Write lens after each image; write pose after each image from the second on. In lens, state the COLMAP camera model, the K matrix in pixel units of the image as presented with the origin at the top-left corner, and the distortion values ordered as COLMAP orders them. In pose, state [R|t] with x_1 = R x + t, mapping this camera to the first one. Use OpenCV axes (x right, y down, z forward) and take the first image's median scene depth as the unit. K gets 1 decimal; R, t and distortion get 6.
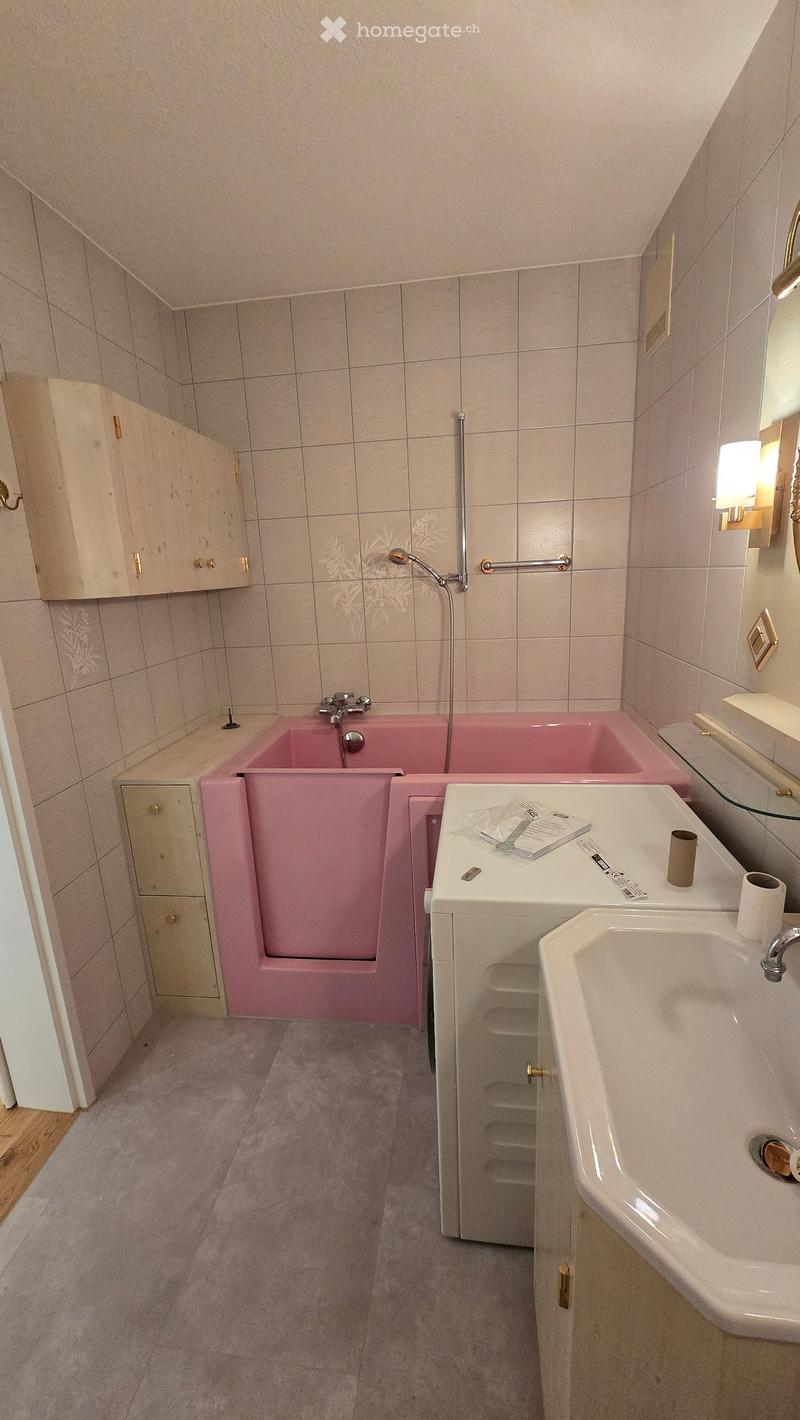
lens RADIAL K [[580.7, 0, 400.0], [0, 580.7, 710.0], [0, 0, 1]] dist [-0.000673, -0.000254]
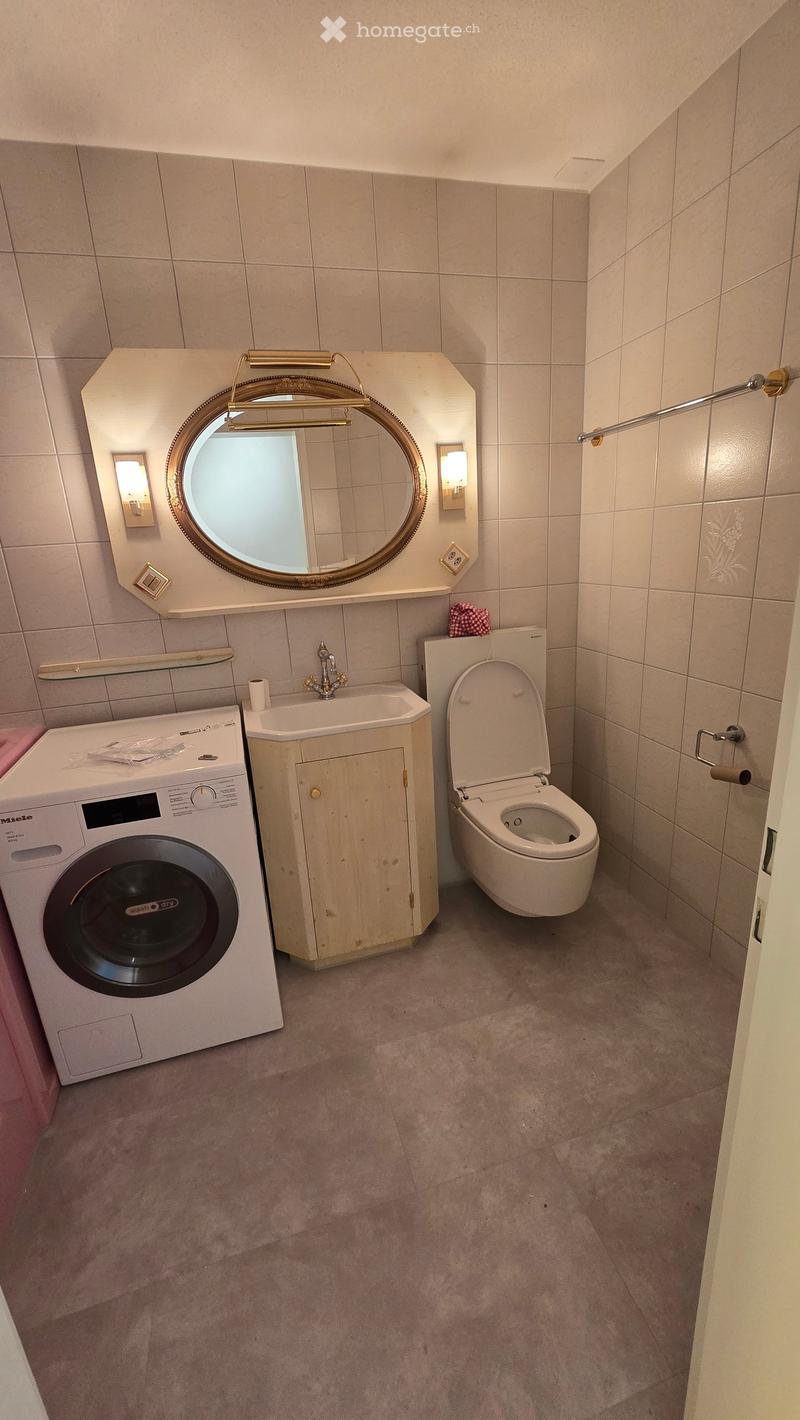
lens RADIAL K [[580.7, 0, 400.0], [0, 580.7, 710.0], [0, 0, 1]] dist [-0.000673, -0.000254]
pose [[-0.391251, -0.199046, 0.898501, -1.001844], [0.284007, 0.902559, 0.323616, -0.094943], [-0.875364, 0.381796, -0.296596, 0.820767]]
